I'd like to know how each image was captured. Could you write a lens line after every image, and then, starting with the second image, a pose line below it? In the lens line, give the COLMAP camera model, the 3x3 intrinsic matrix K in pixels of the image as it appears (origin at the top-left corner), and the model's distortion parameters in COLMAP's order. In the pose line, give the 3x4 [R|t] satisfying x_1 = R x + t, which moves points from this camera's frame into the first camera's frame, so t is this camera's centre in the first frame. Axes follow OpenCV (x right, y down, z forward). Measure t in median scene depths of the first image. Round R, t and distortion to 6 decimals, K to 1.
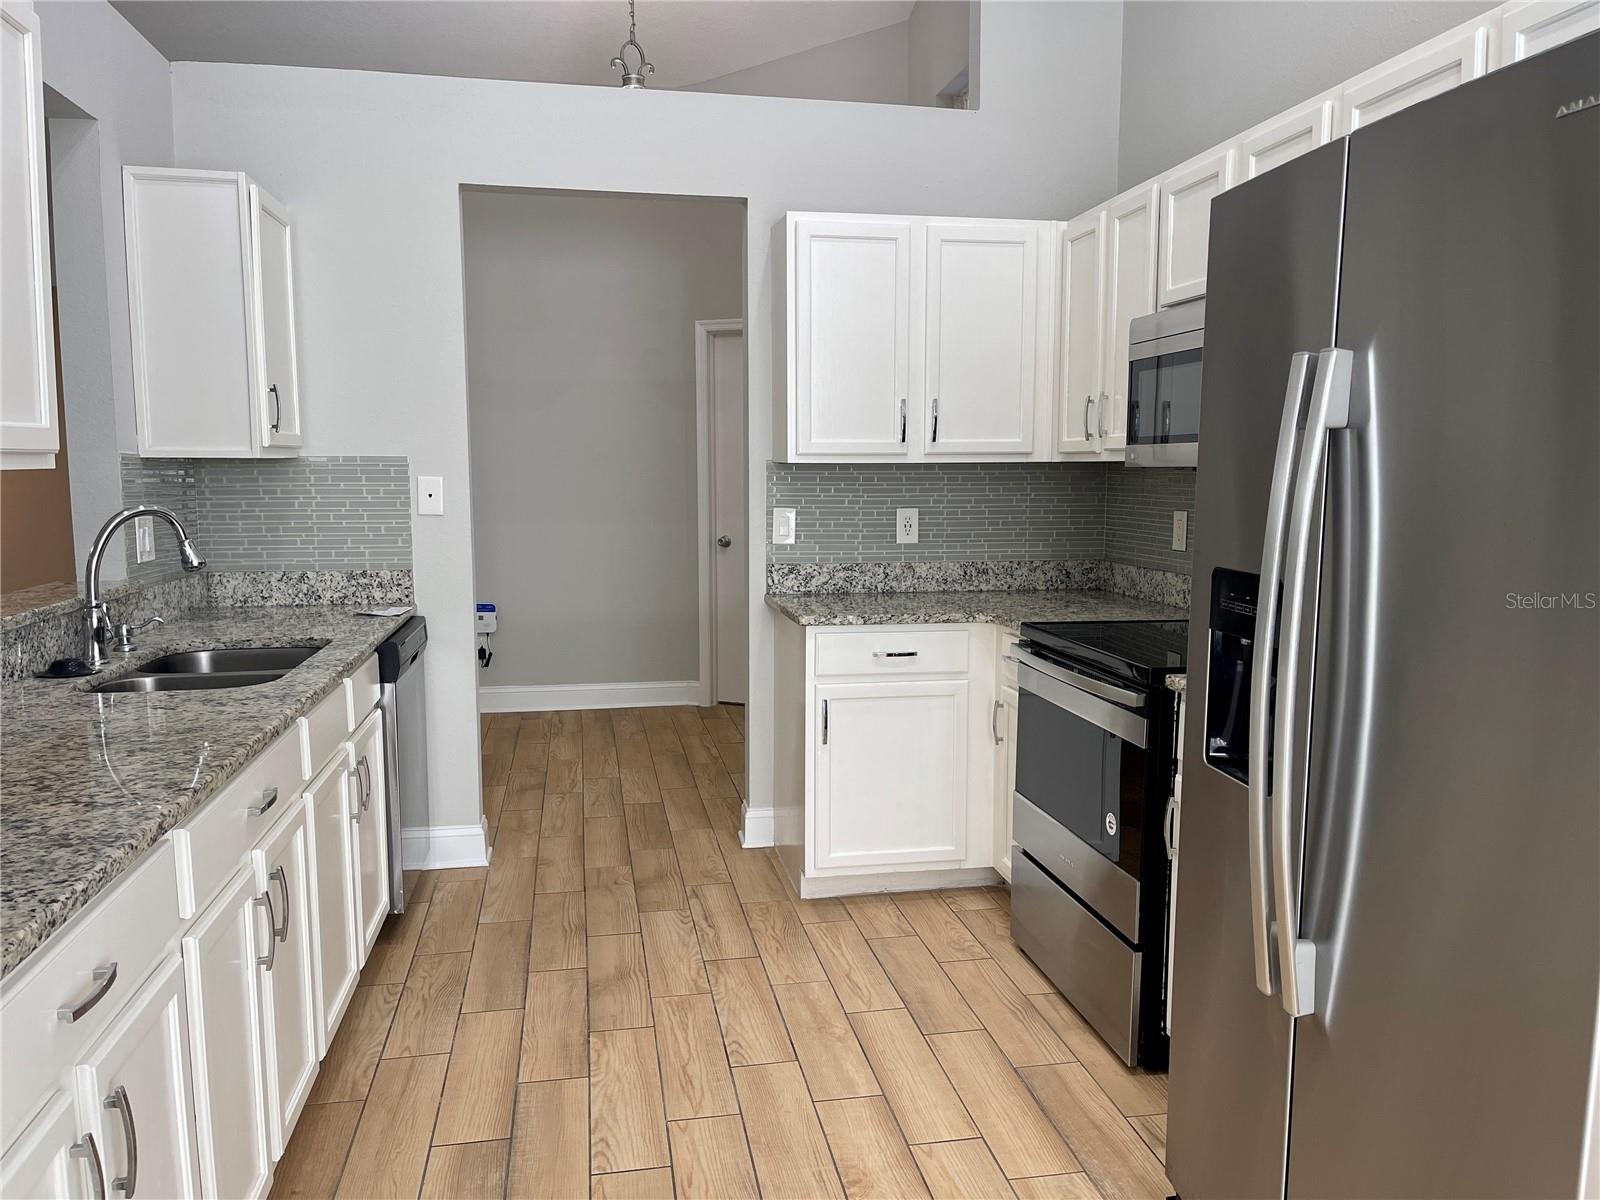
lens RADIAL K [[1219.9, 0, 805.0], [0, 1219.9, 597.8], [0, 0, 1]] dist [0.065853, -0.062086]
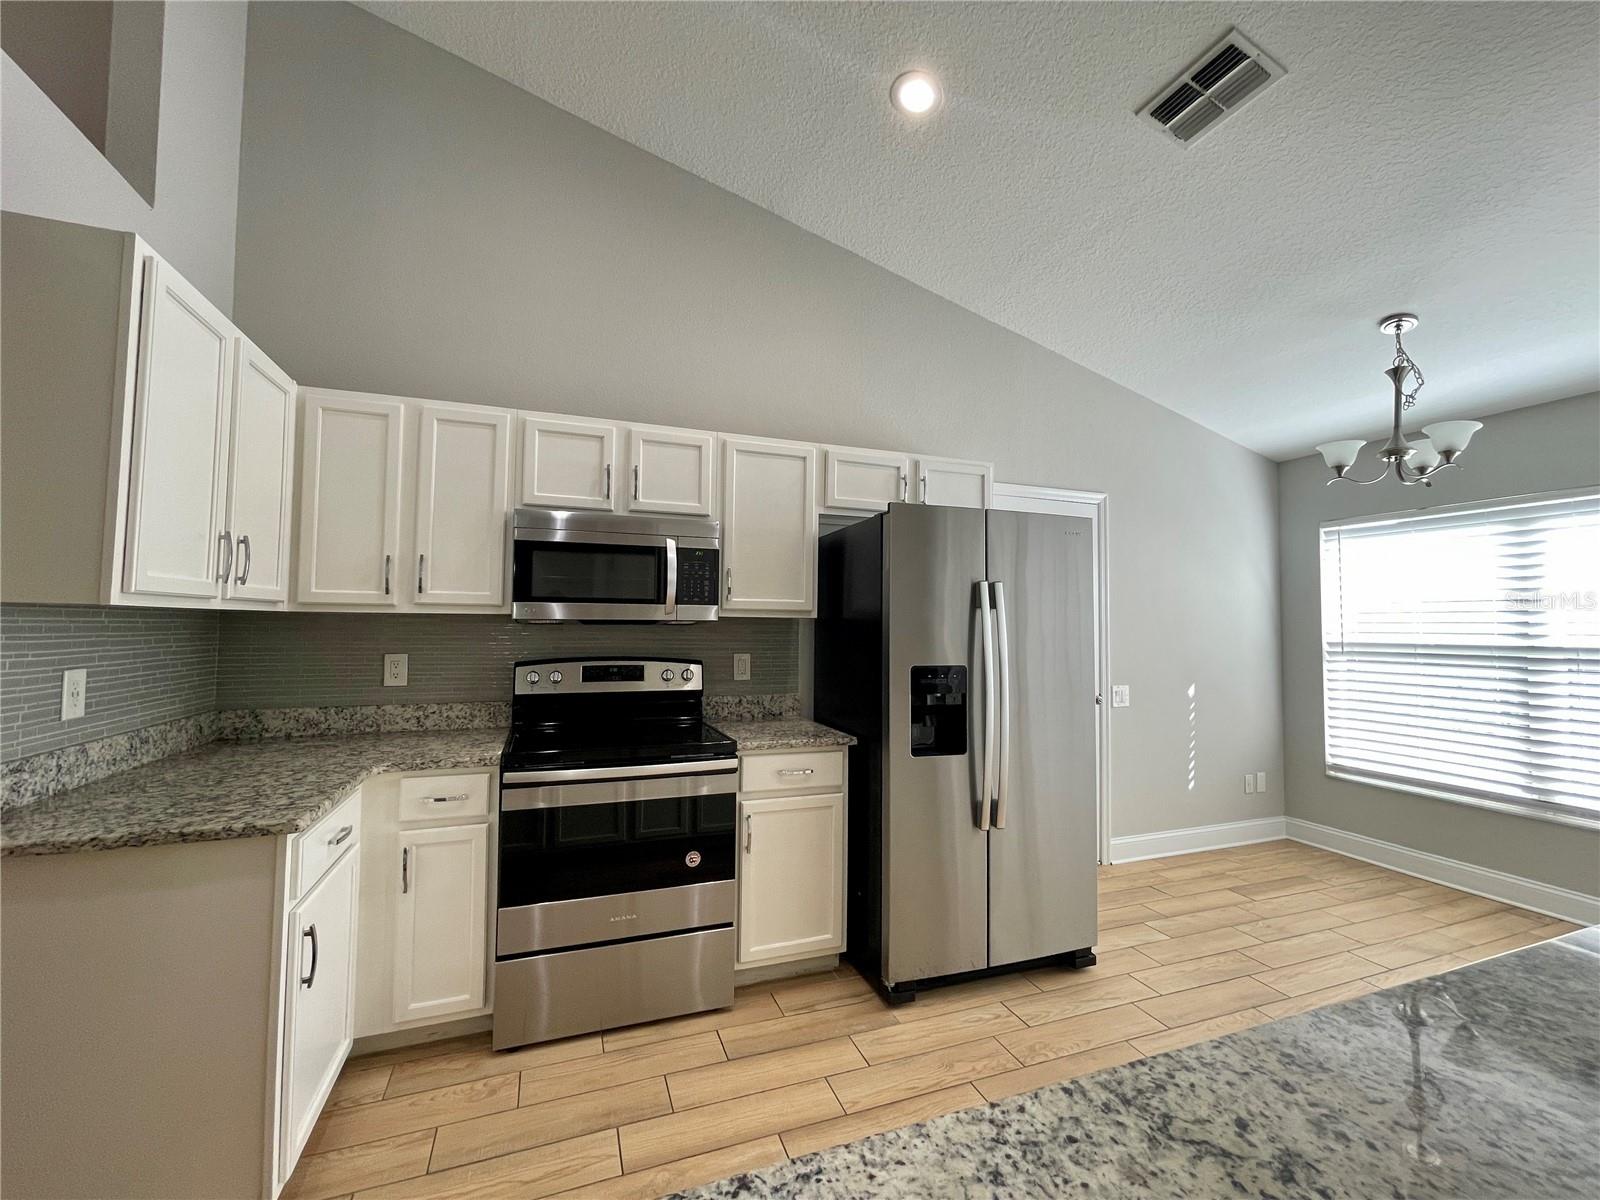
lens RADIAL K [[642.7, 0, 790.8], [0, 642.7, 589.1], [0, 0, 1]] dist [-0.001806, 0.000283]
pose [[-0.172009, 0.053840, 0.983623, -0.368519], [0.092766, 0.994953, -0.038238, -0.067604], [-0.980718, 0.084669, -0.176135, 0.653094]]
